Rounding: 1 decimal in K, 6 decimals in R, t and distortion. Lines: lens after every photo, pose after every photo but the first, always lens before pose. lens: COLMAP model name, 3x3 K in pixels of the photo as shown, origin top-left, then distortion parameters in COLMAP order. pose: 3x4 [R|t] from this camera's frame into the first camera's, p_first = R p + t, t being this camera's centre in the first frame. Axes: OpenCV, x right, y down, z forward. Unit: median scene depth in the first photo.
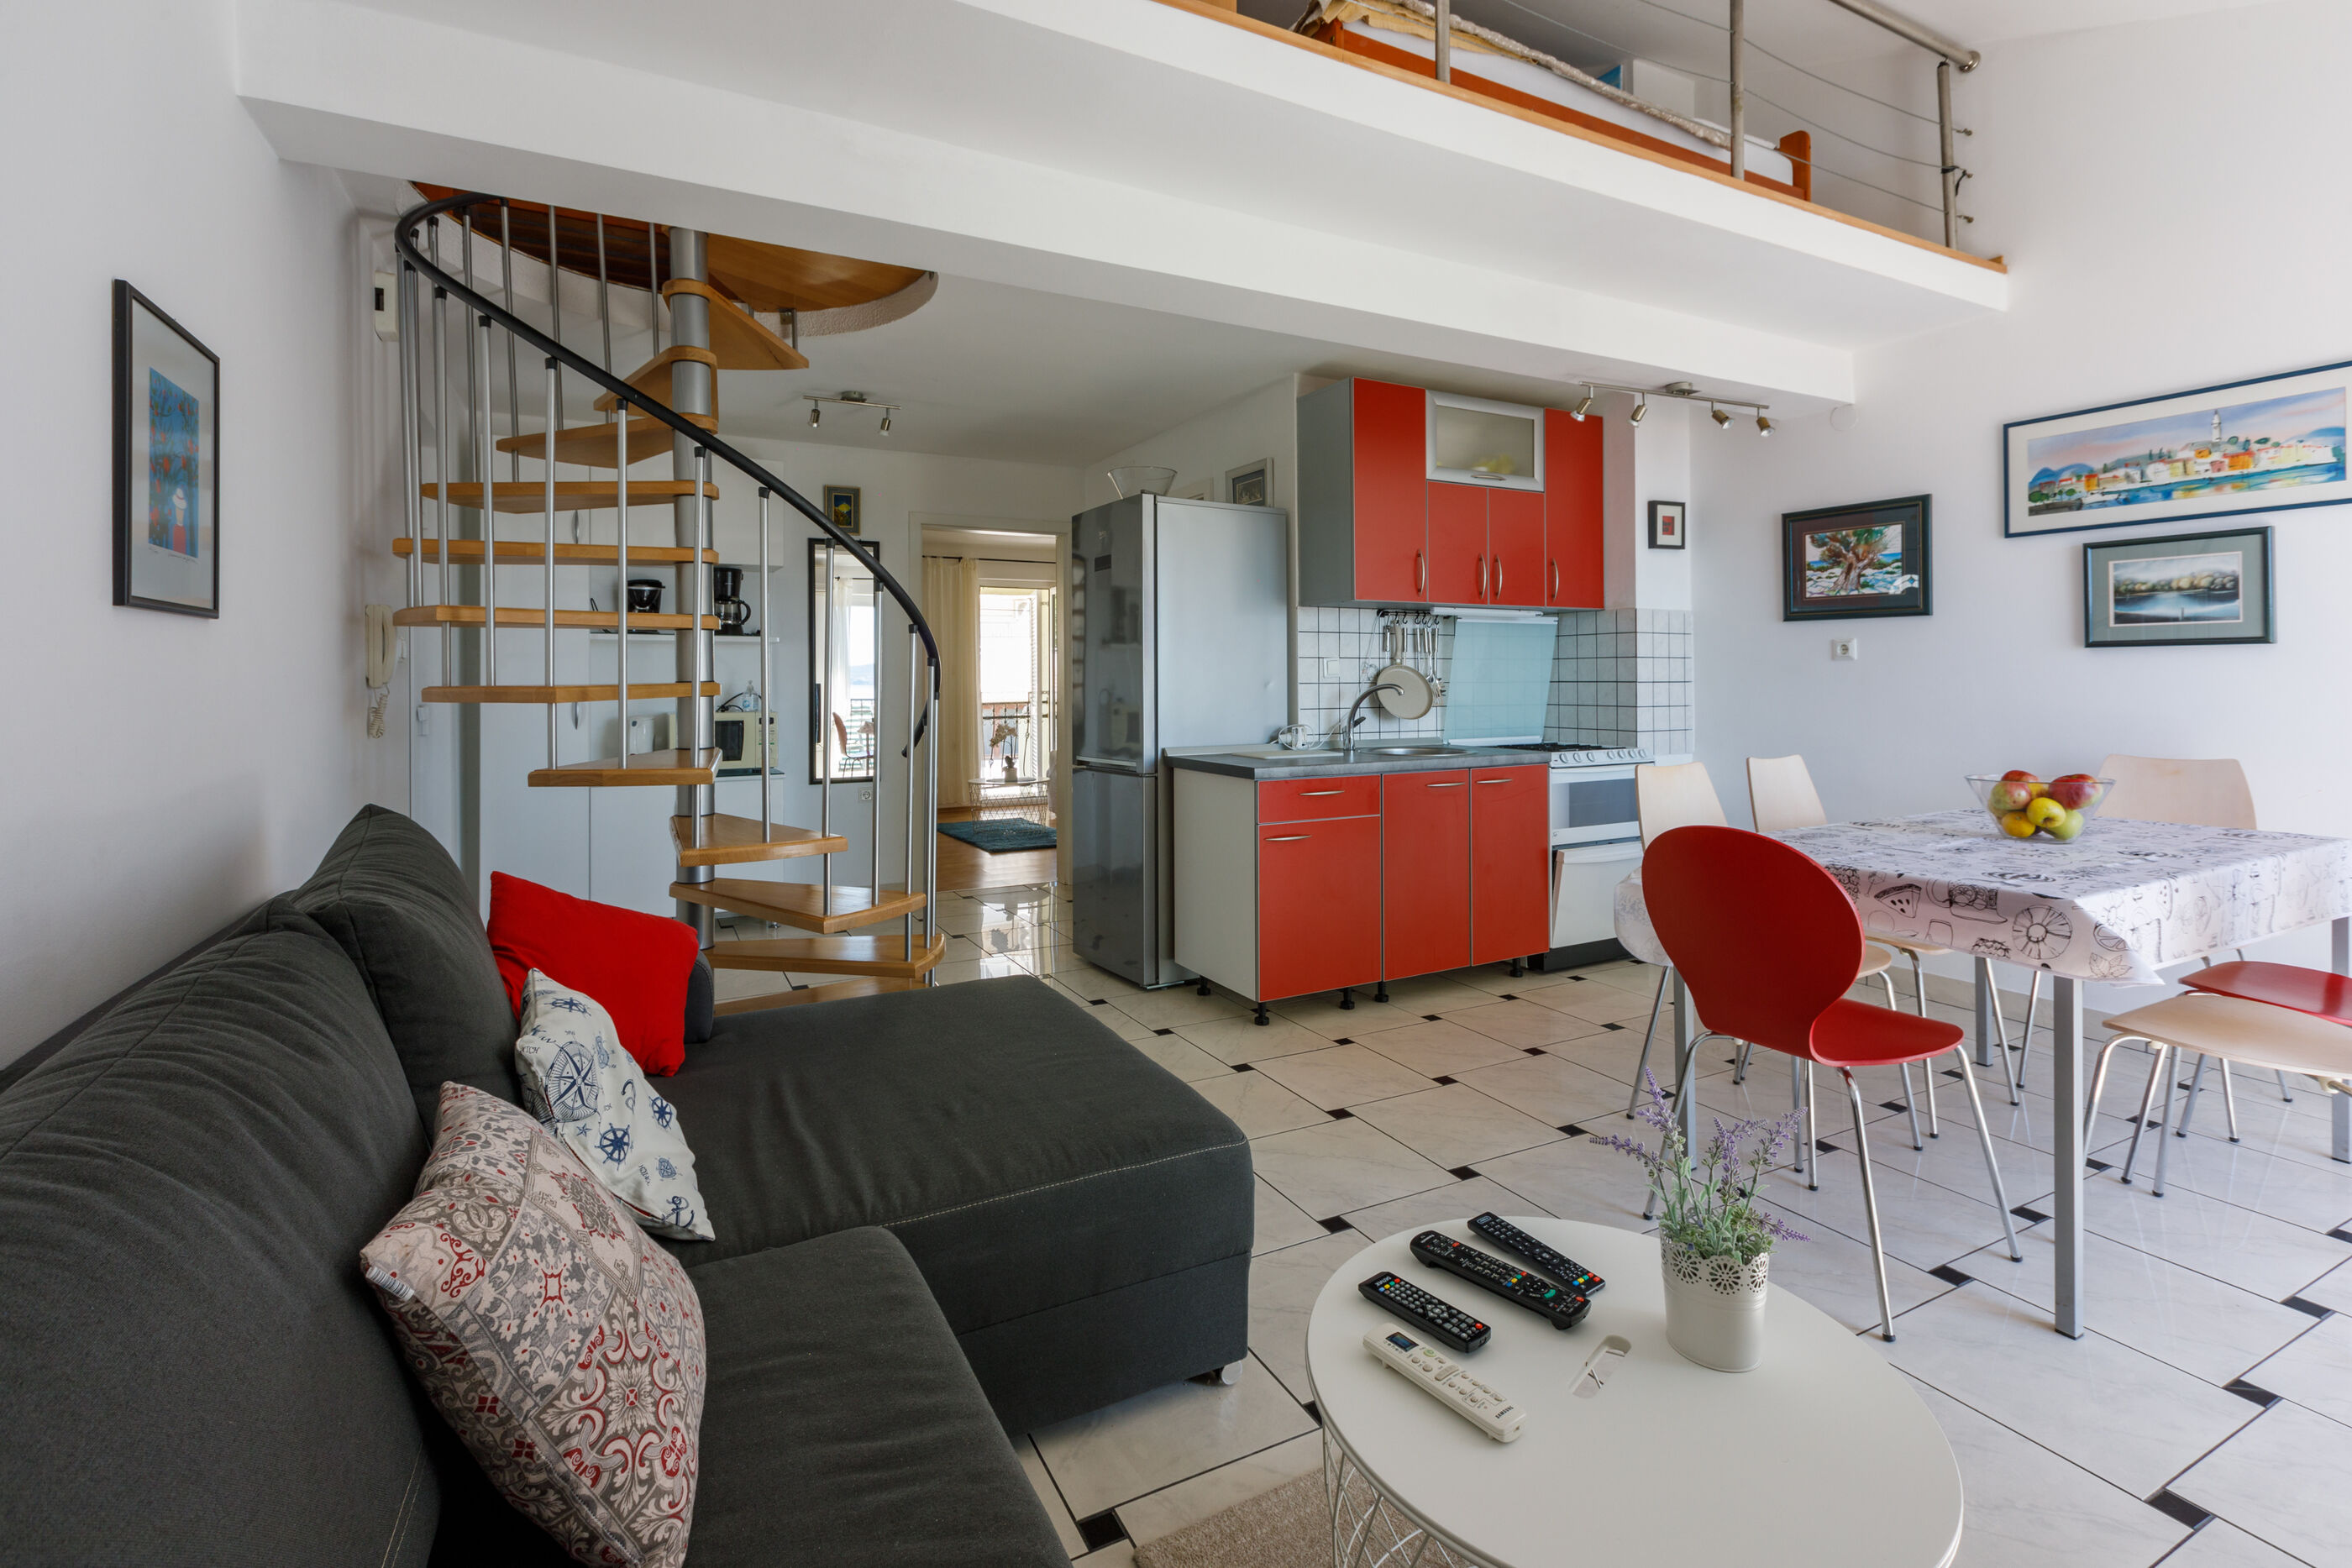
lens RADIAL K [[1060.7, 0, 1172.8], [0, 1060.7, 675.4], [0, 0, 1]] dist [0.020386, -0.009555]
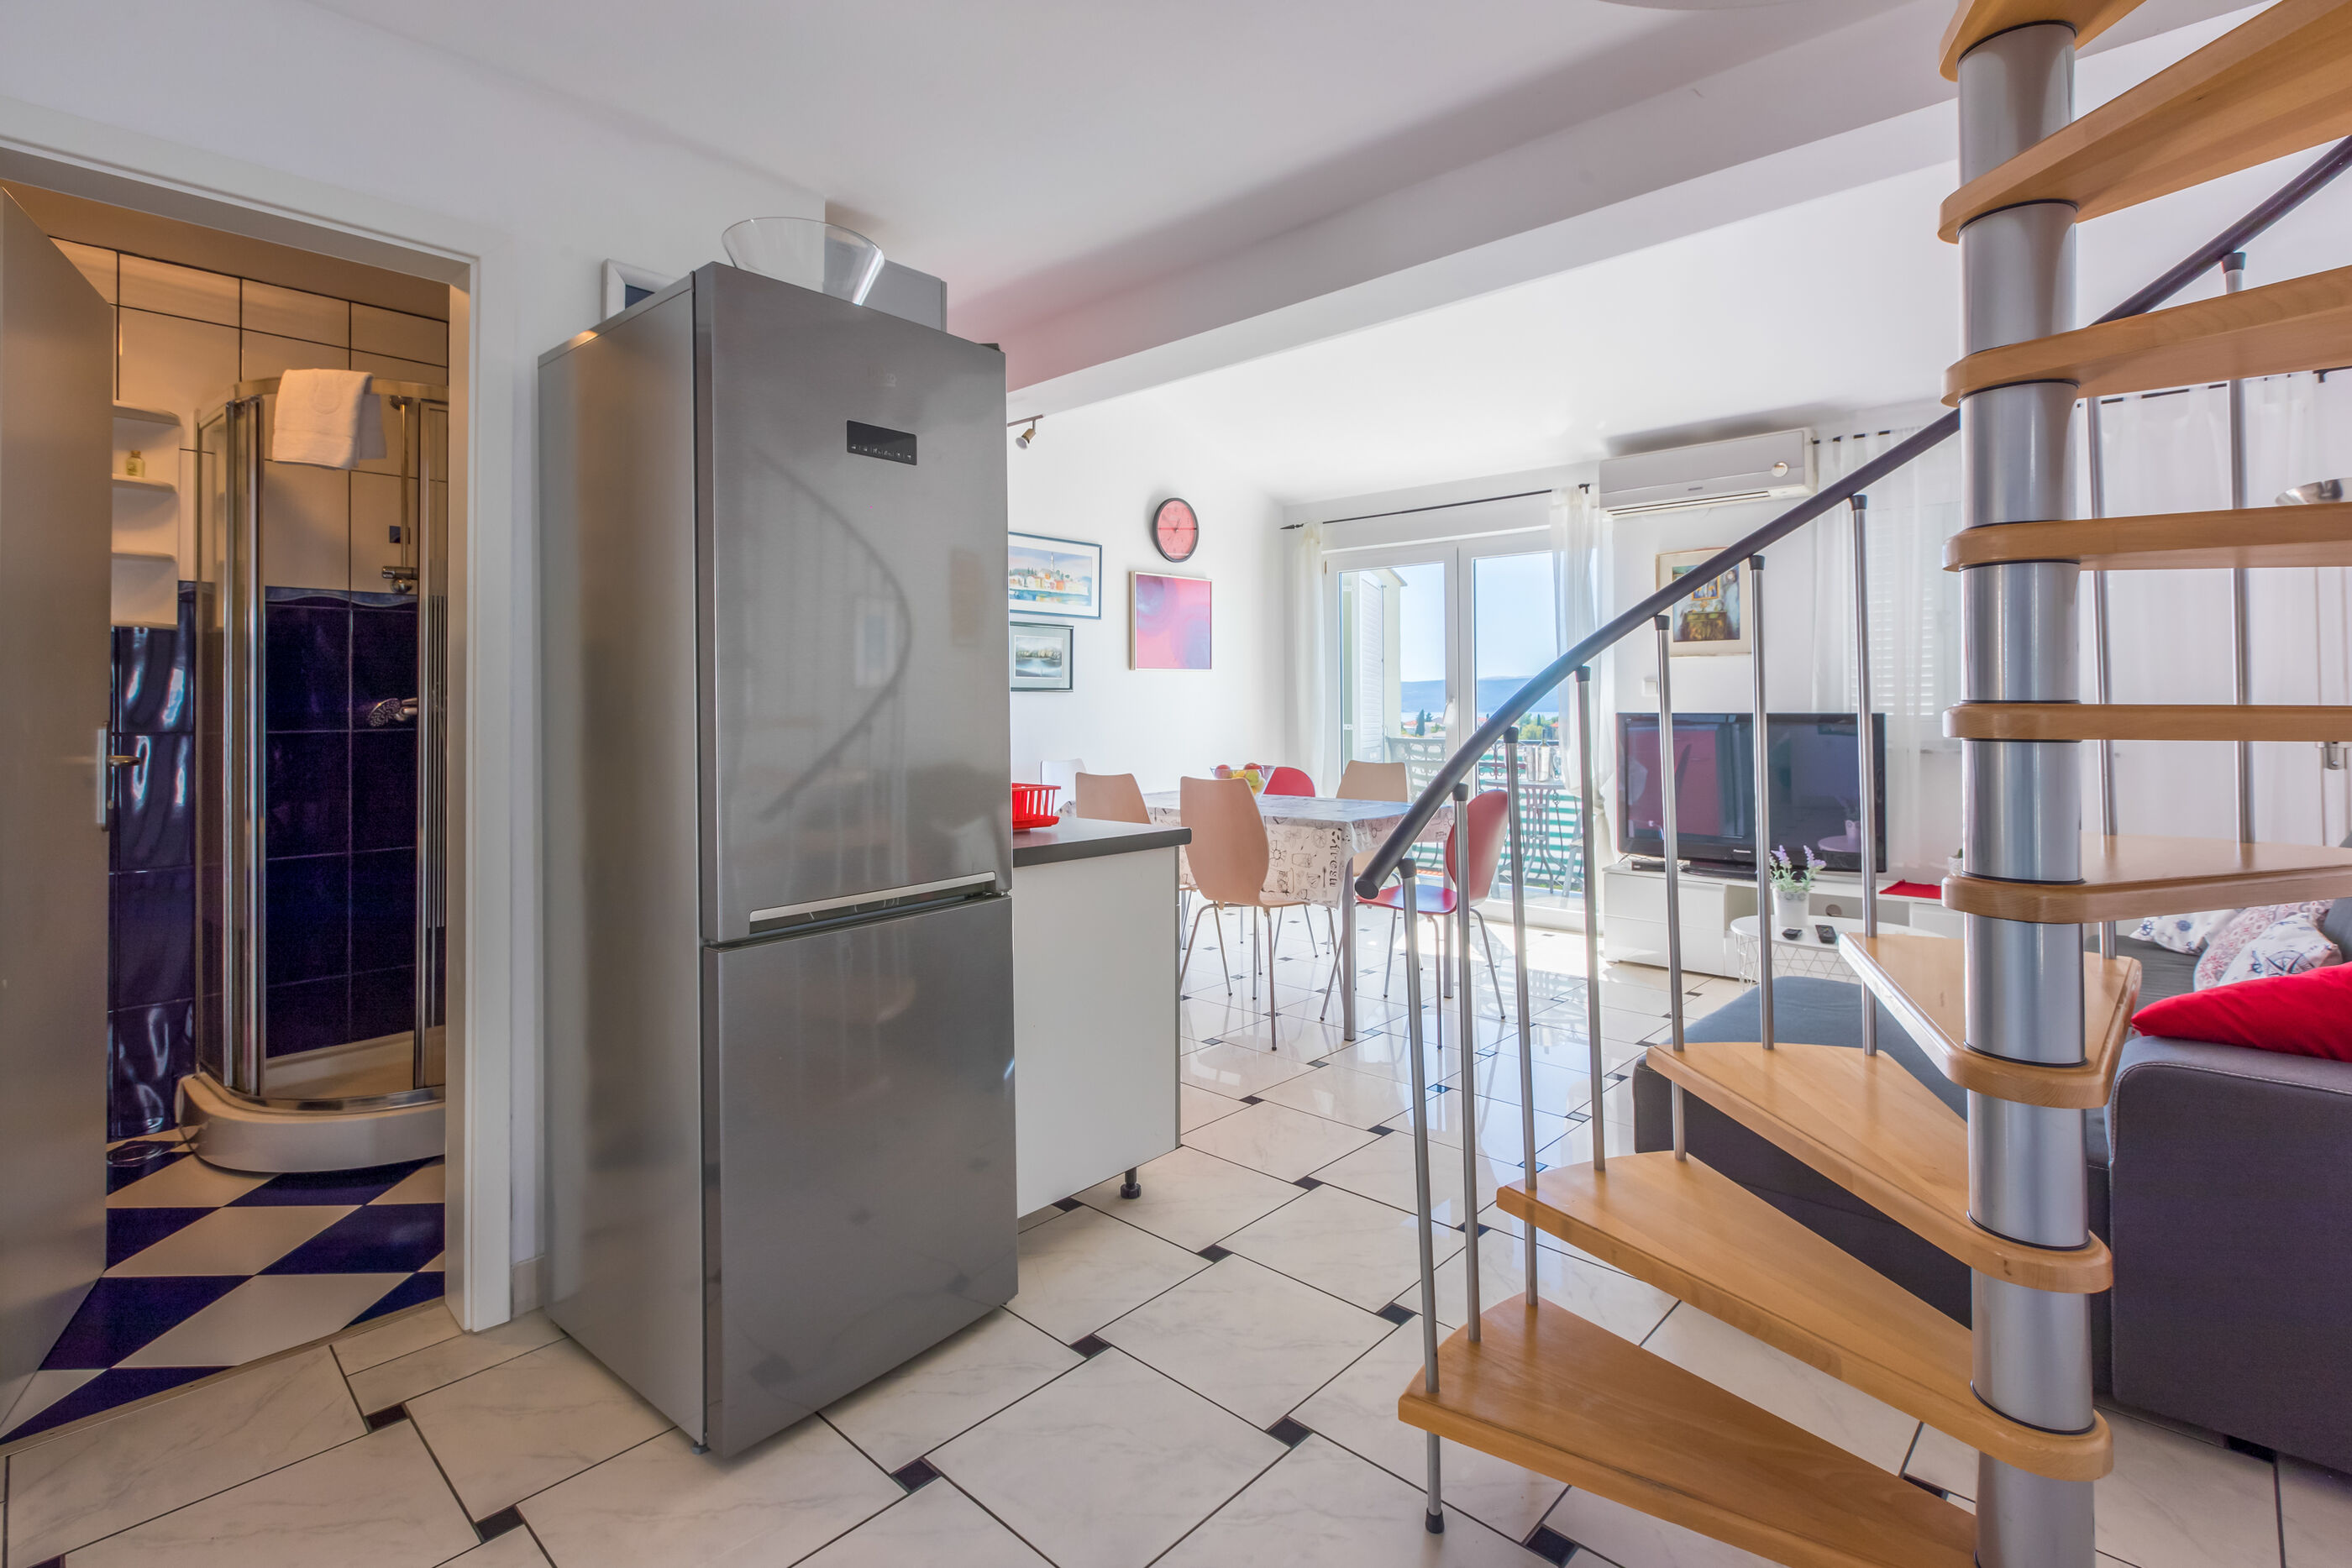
lens RADIAL K [[1117.2, 0, 1163.6], [0, 1117.2, 702.0], [0, 0, 1]] dist [0.000428, -0.000032]
pose [[-0.336007, 0.011600, 0.941788, -0.564234], [0.003876, 0.999933, -0.010933, 0.004955], [-0.941852, -0.000023, -0.336029, 1.104560]]
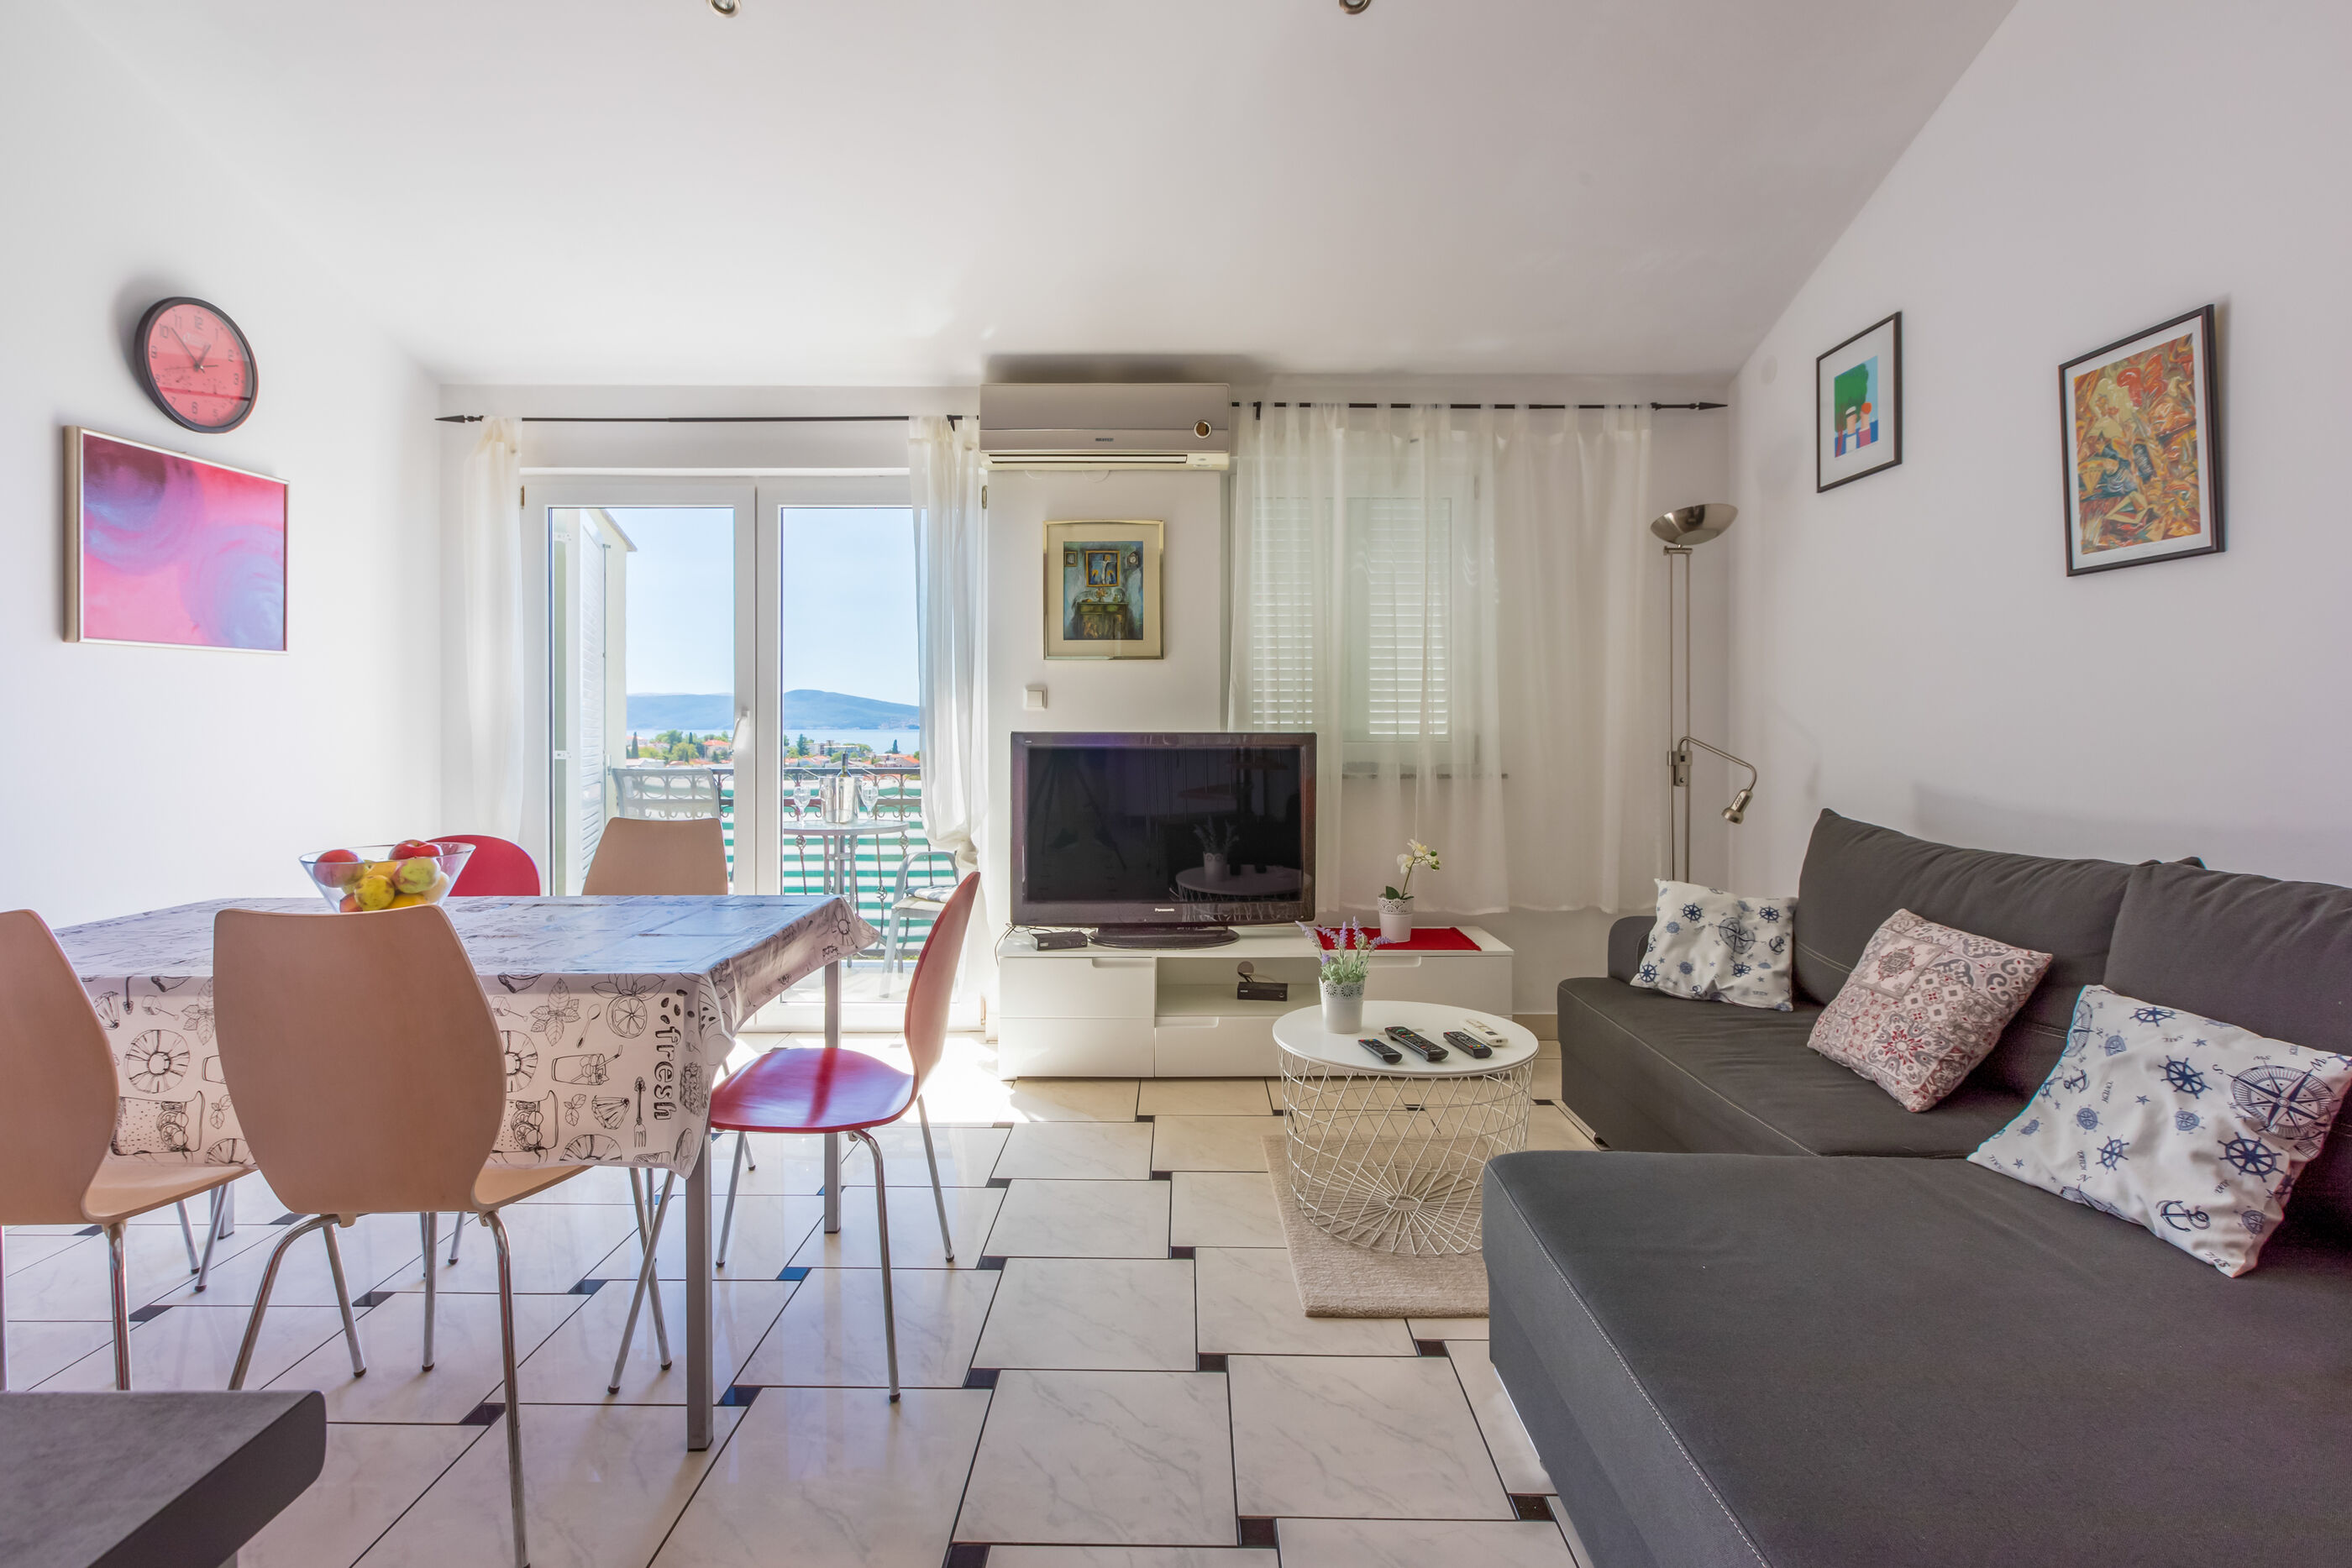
lens RADIAL K [[1083.8, 0, 1169.0], [0, 1083.8, 721.2], [0, 0, 1]] dist [-0.002018, -0.000804]
pose [[-0.884815, 0.007702, 0.465879, -0.069060], [0.005133, 0.999964, -0.006783, 0.003506], [-0.465914, -0.003611, -0.884822, 0.921737]]
